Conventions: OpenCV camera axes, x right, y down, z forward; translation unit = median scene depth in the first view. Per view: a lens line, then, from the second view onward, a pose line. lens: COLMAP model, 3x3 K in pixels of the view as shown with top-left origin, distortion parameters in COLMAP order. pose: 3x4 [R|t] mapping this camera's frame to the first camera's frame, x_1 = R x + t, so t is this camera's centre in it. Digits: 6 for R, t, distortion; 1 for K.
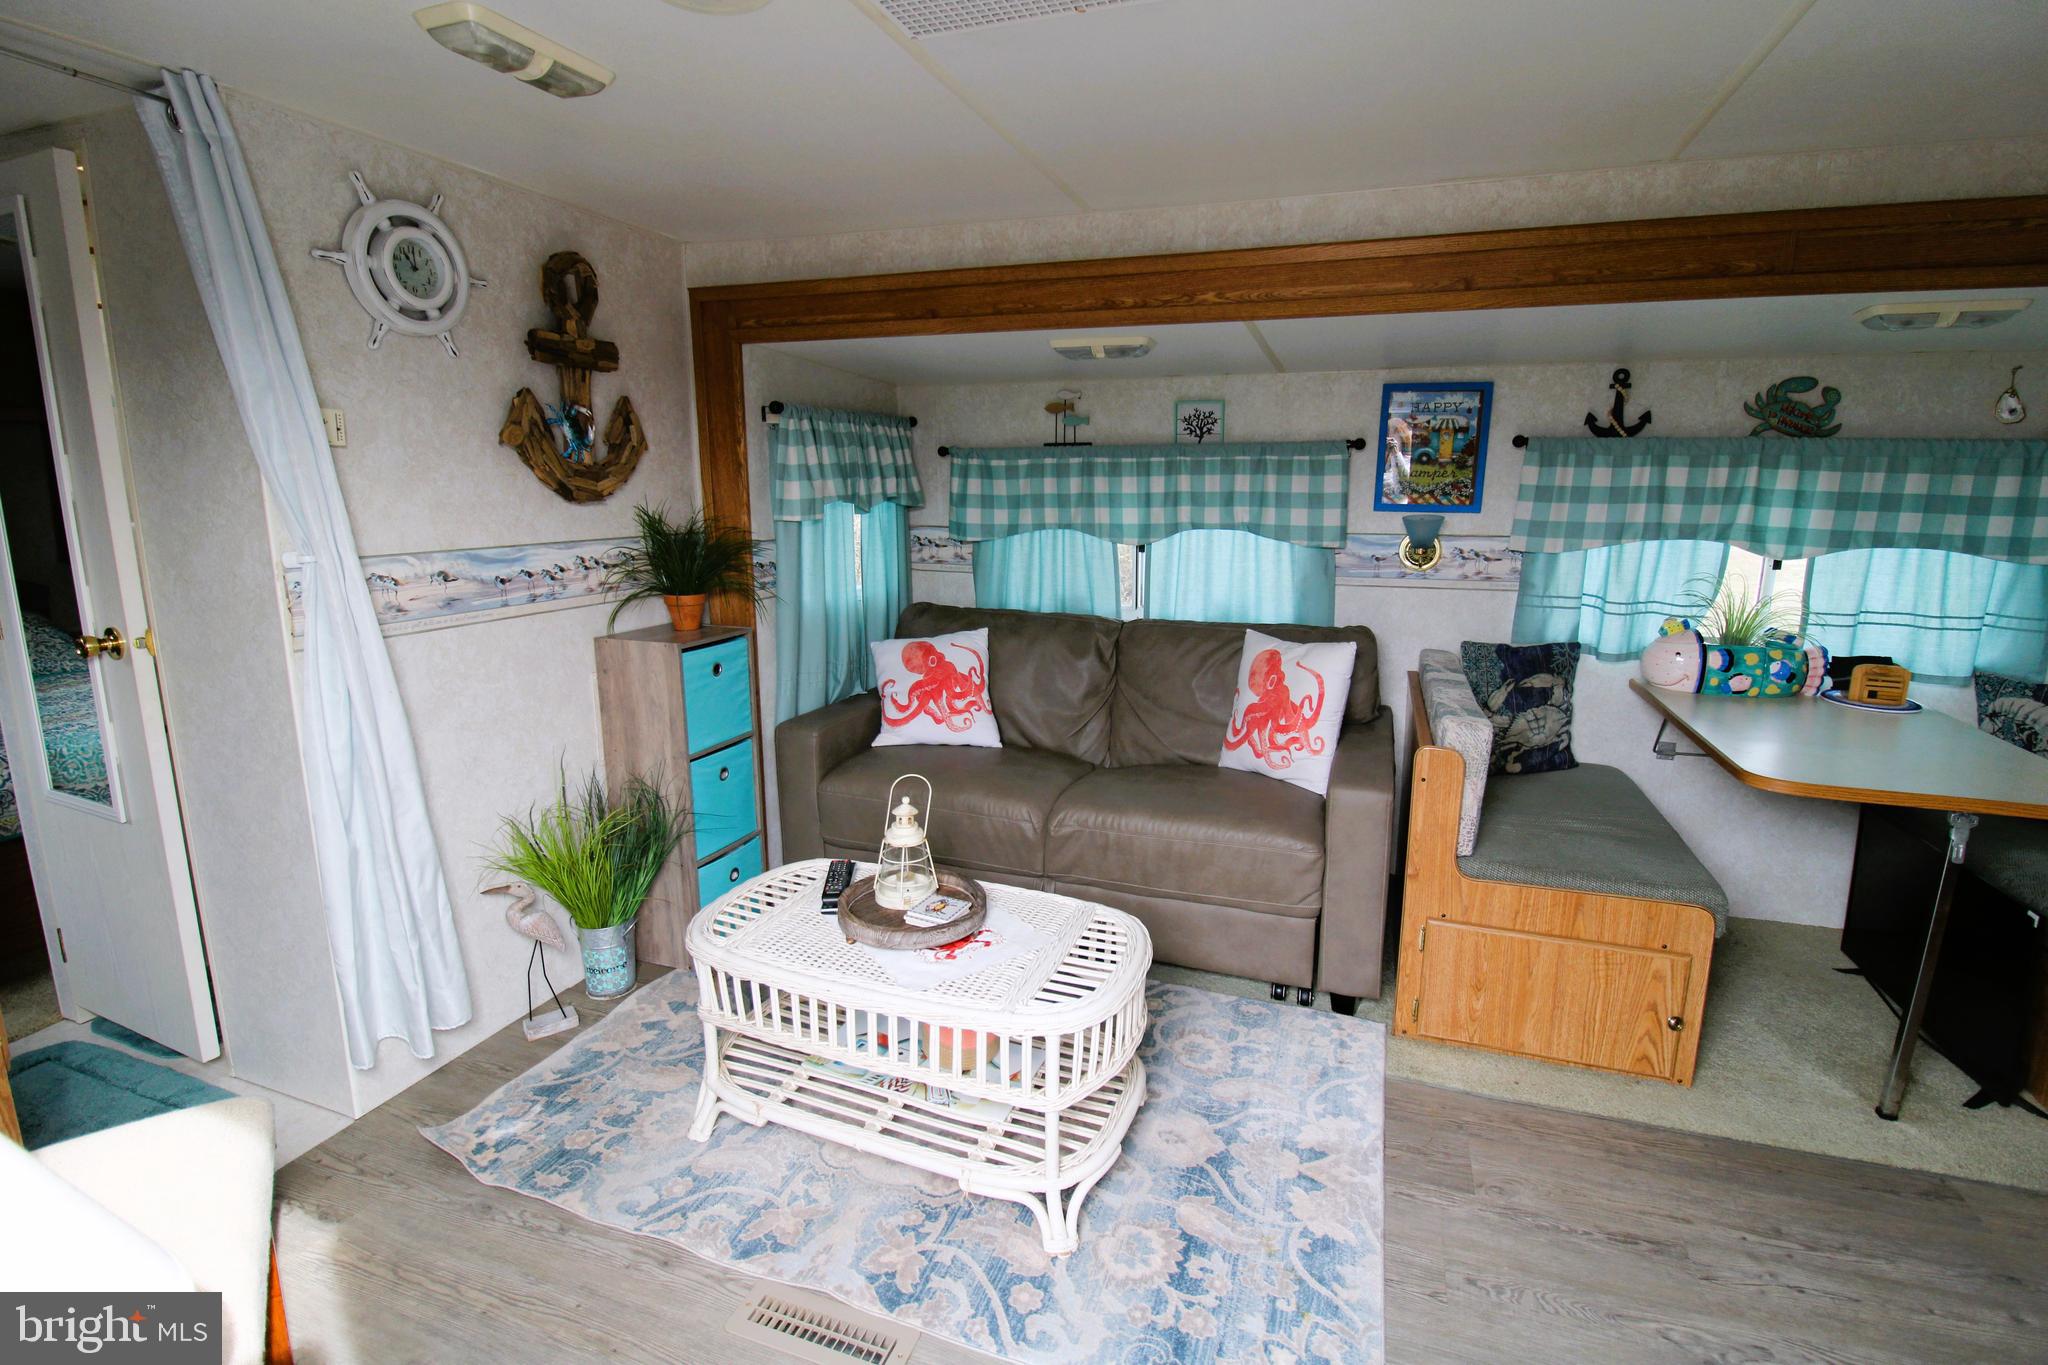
lens RADIAL K [[952.0, 0, 1032.3], [0, 952.0, 657.5], [0, 0, 1]] dist [-0.002594, -0.011661]
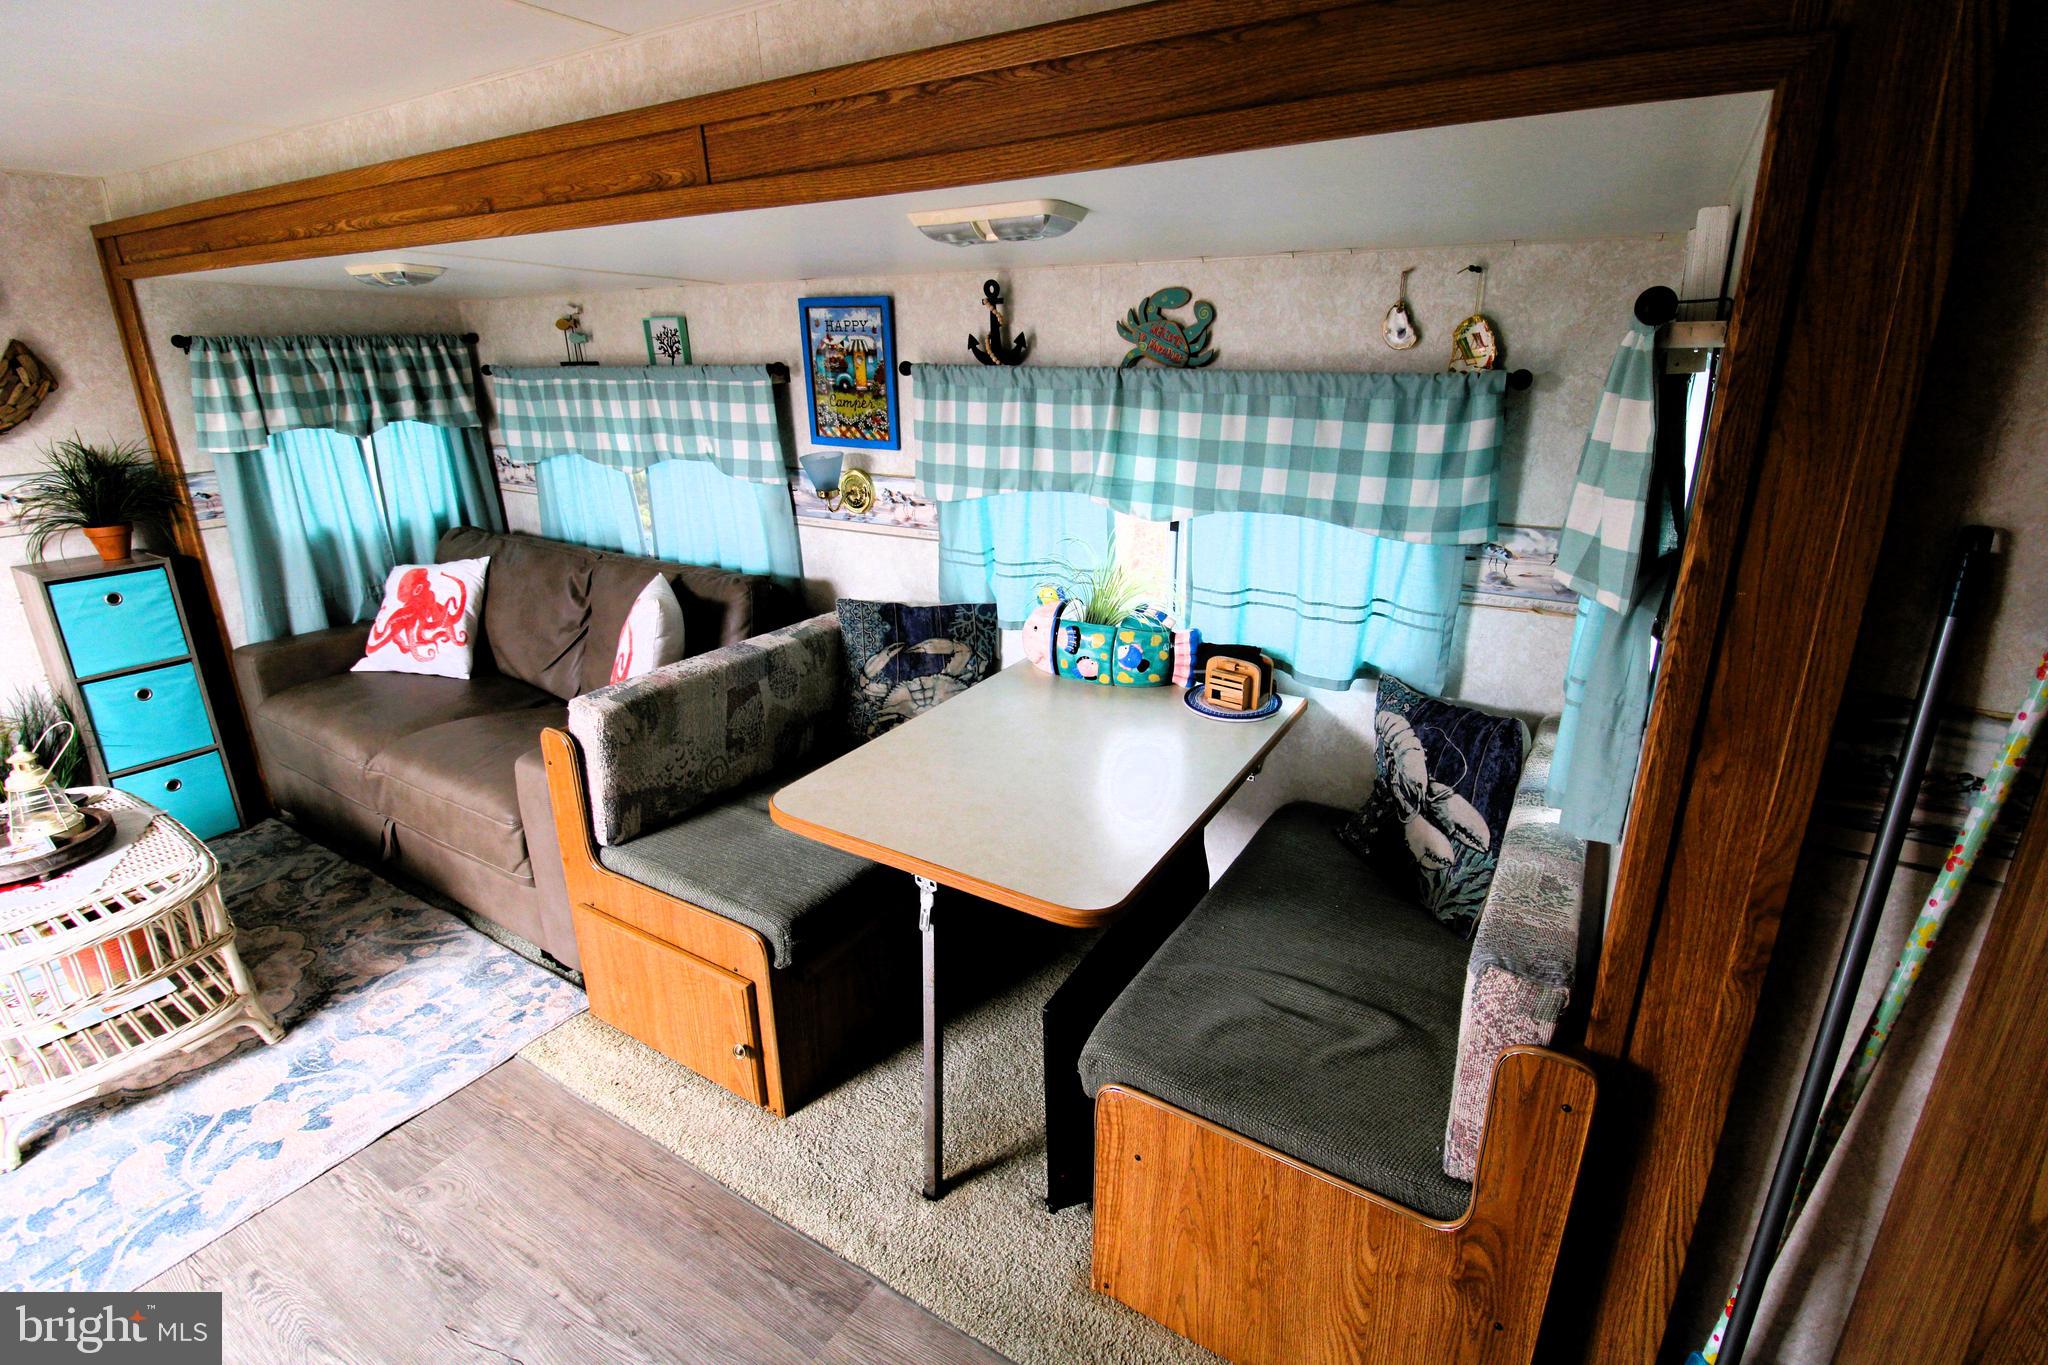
lens RADIAL K [[952.0, 0, 1026.8], [0, 952.0, 663.2], [0, 0, 1]] dist [-0.002594, -0.011661]
pose [[0.979050, 0.059136, -0.194842, 0.850563], [-0.032845, 0.990233, 0.135501, -0.089469], [0.200952, -0.126263, 0.971430, 0.166280]]
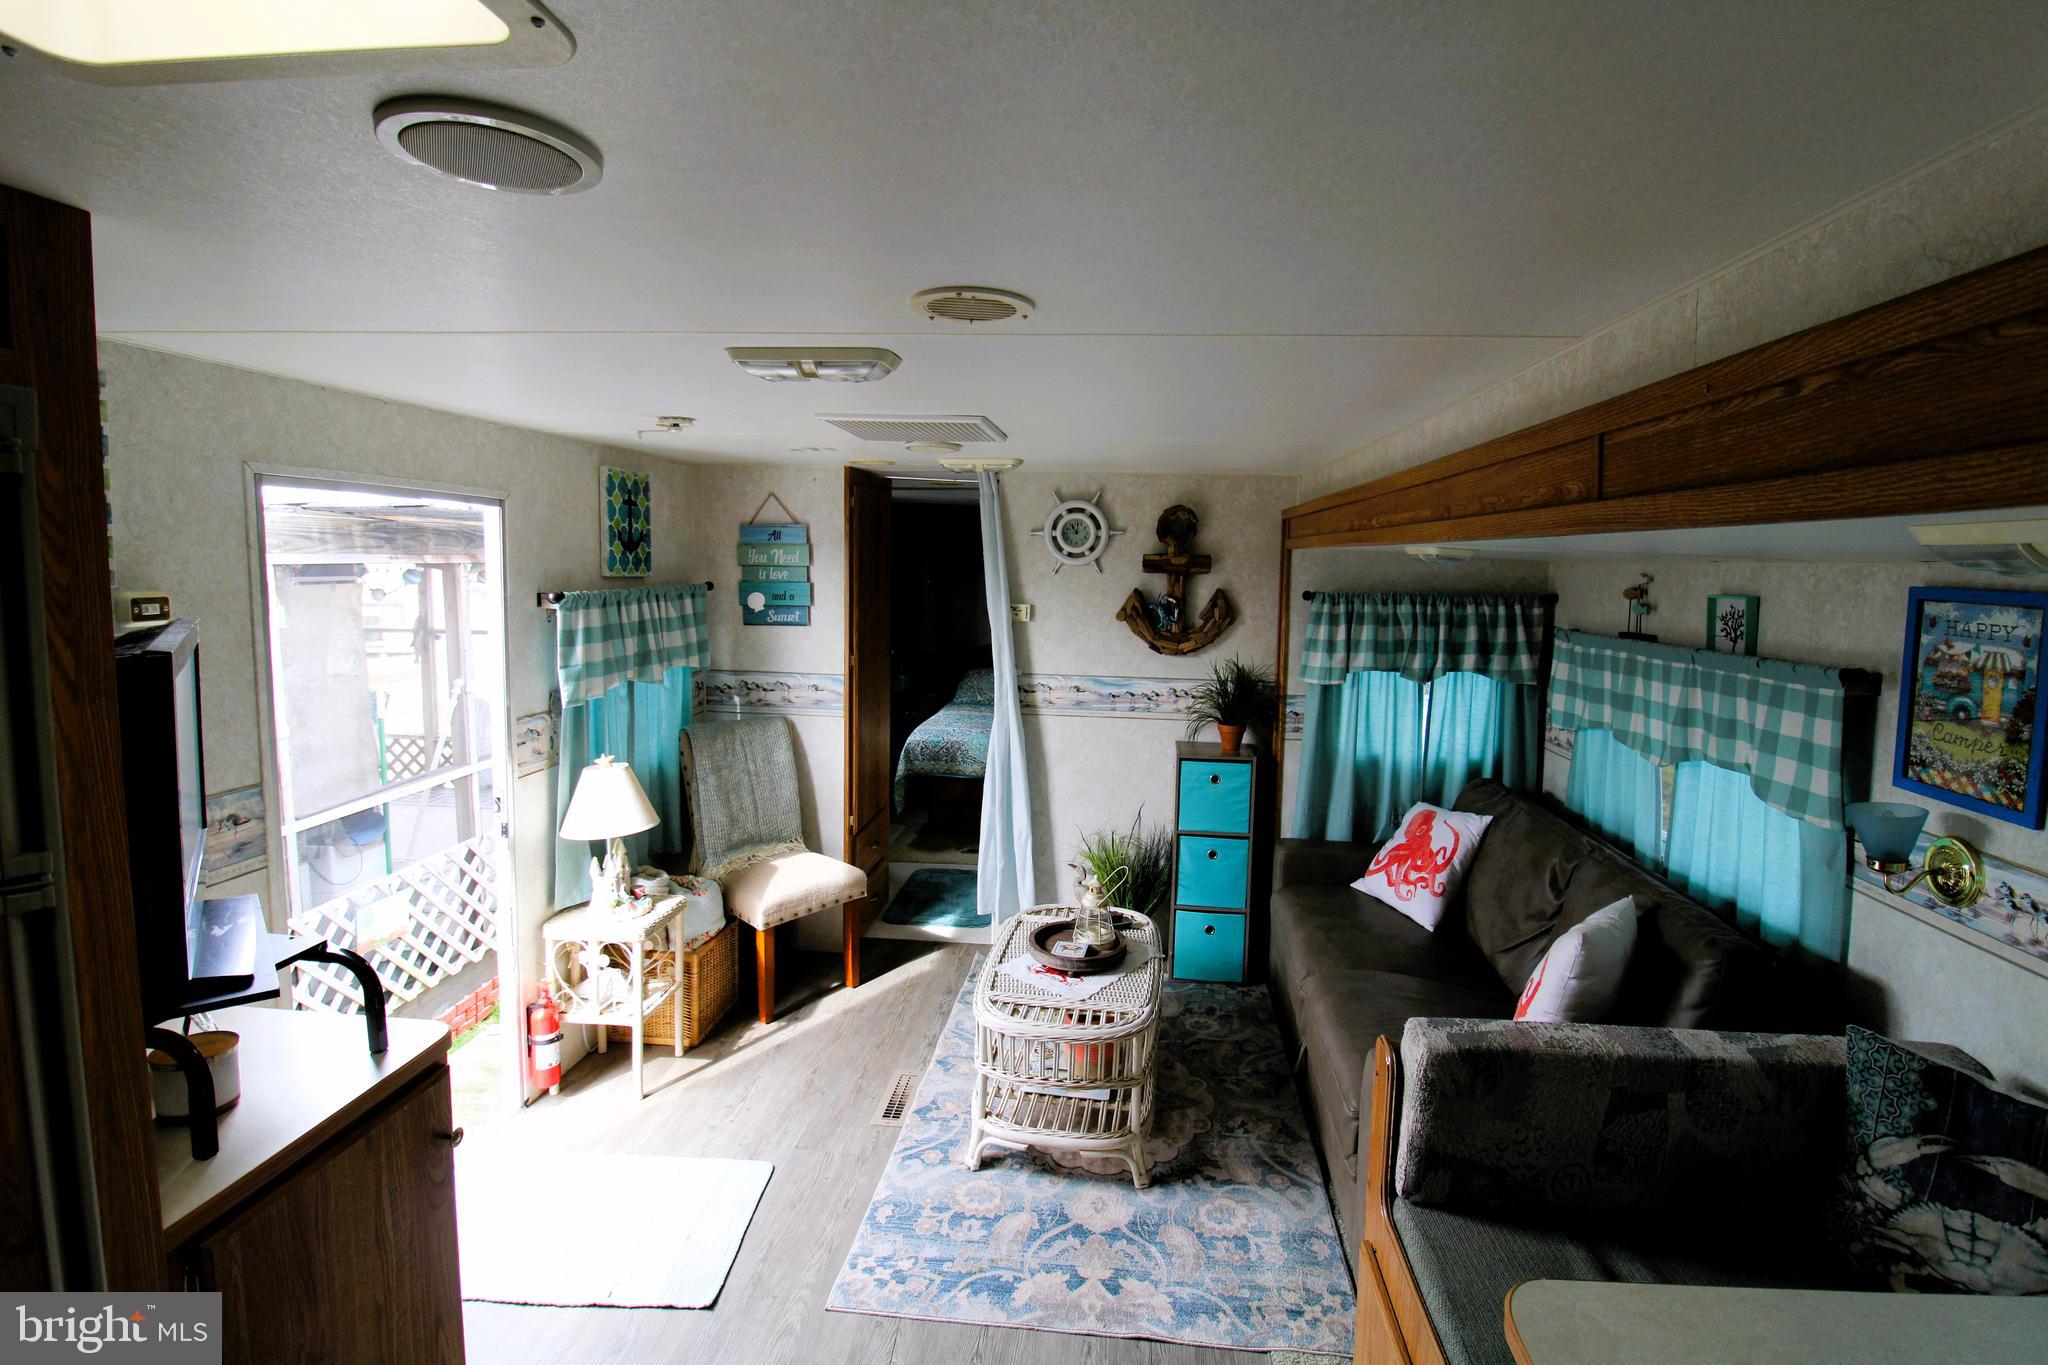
lens RADIAL K [[952.0, 0, 1055.4], [0, 952.0, 658.2], [0, 0, 1]] dist [-0.002594, -0.011661]
pose [[0.254081, 0.101762, -0.961815, 0.915461], [-0.195075, 0.979404, 0.052090, -0.184303], [0.947306, 0.174391, 0.268699, 0.350802]]
